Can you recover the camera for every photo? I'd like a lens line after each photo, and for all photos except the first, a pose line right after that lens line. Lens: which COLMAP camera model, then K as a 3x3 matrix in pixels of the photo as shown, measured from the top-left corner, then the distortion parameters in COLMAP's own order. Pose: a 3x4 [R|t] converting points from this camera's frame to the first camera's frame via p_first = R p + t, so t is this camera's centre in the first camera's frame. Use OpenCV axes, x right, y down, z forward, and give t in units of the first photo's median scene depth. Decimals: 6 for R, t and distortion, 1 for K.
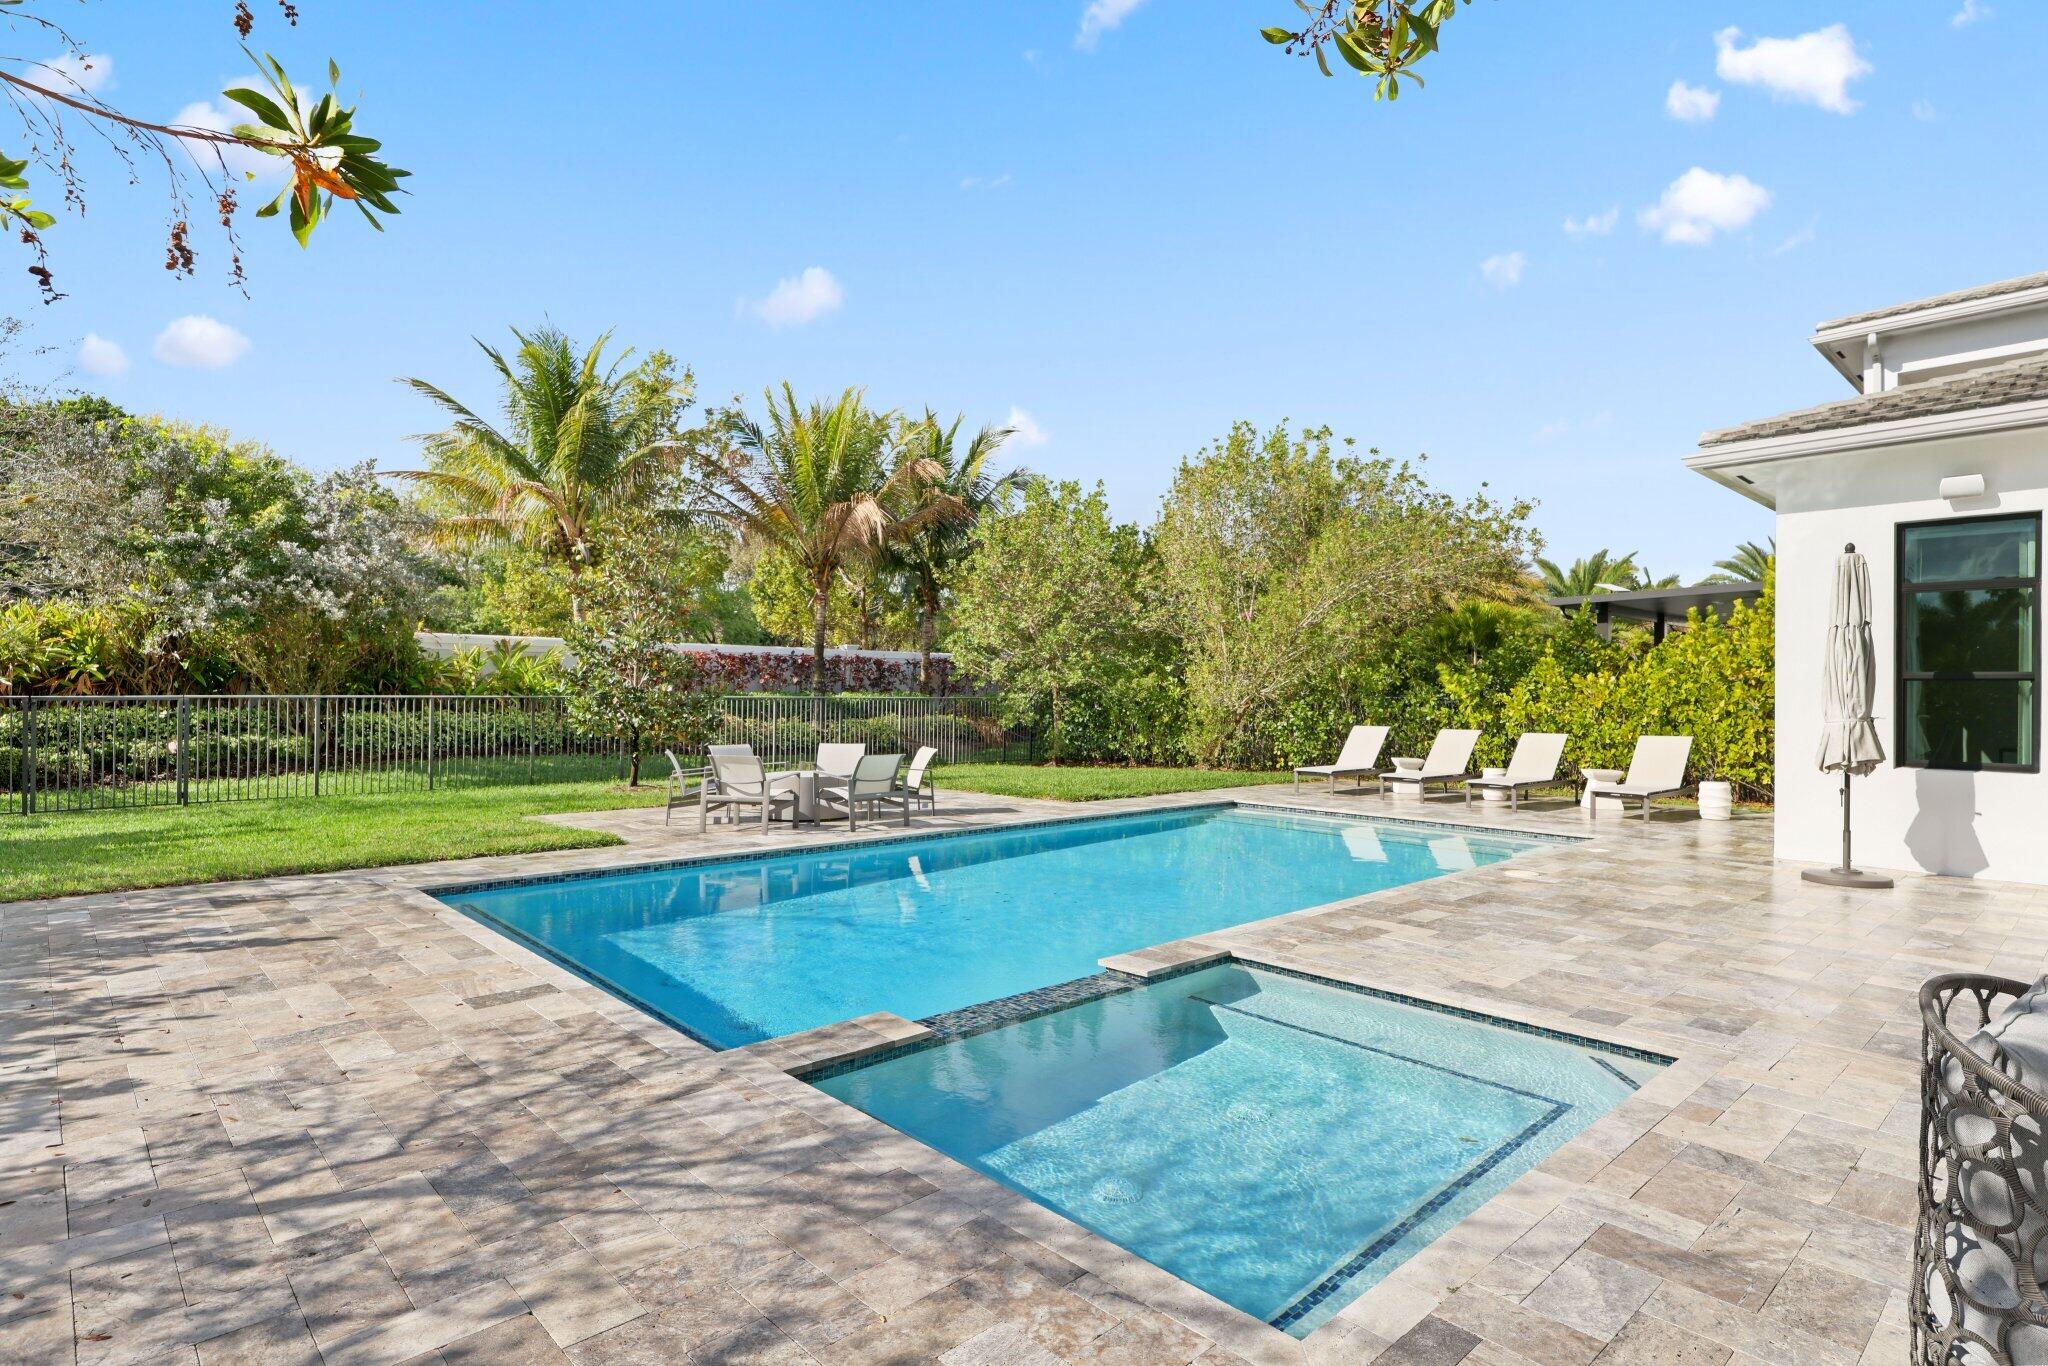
lens RADIAL K [[1030.0, 0, 1004.1], [0, 1030.0, 681.6], [0, 0, 1]] dist [-0.011199, -0.000111]
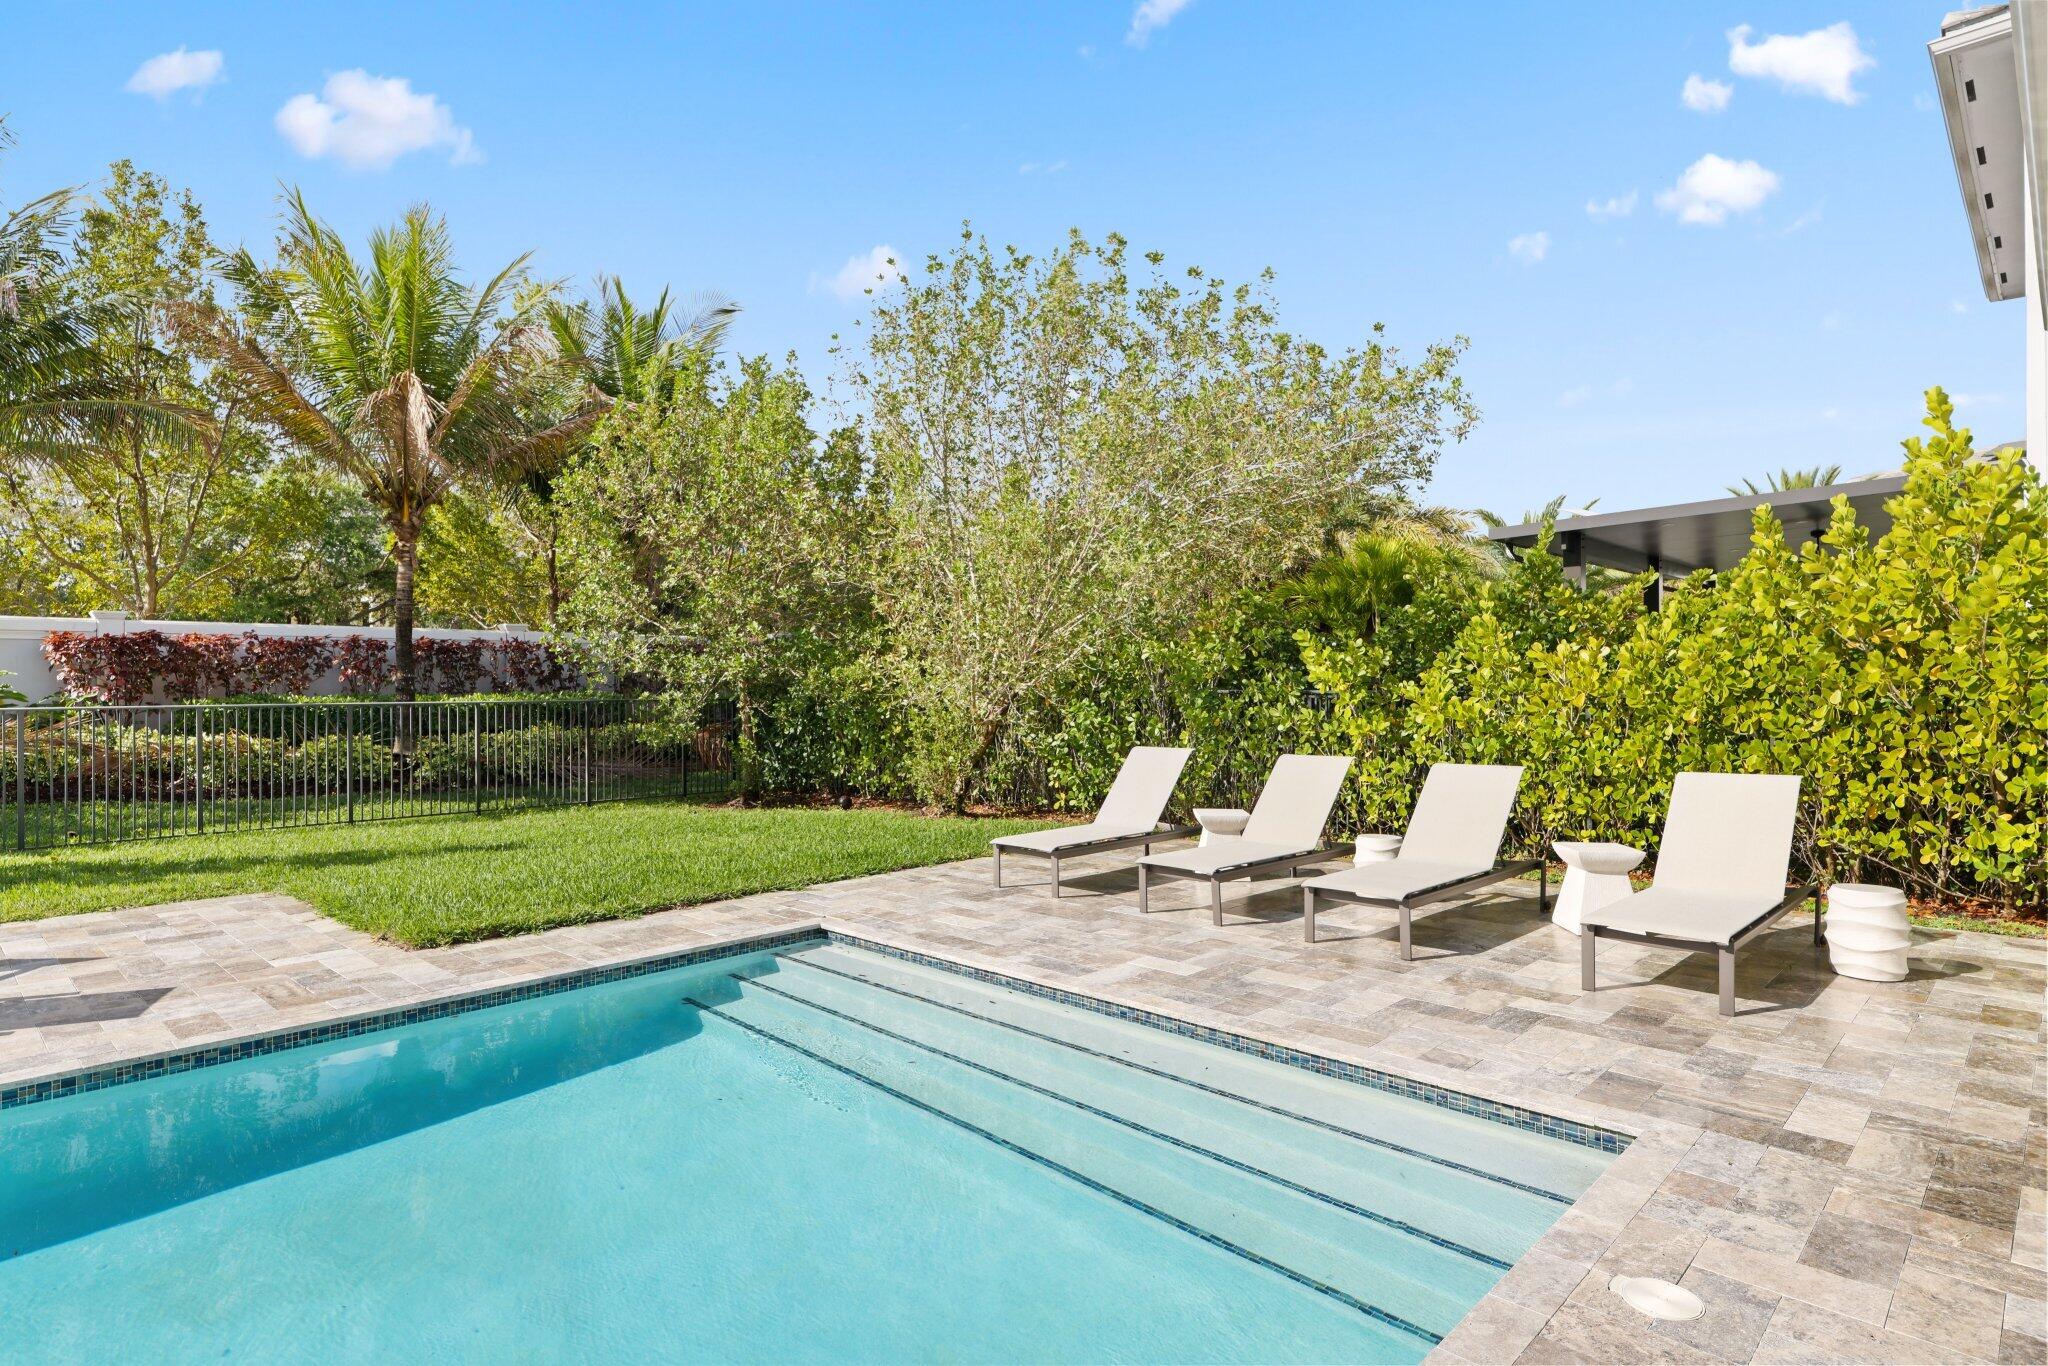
lens RADIAL K [[1098.6, 0, 1007.1], [0, 1098.6, 672.6], [0, 0, 1]] dist [0.000507, 0.000552]
pose [[0.997630, -0.015077, 0.067135, 0.233358], [0.015105, 0.999886, 0.000091, 0.003294], [-0.067129, 0.000923, 0.997744, 0.428088]]
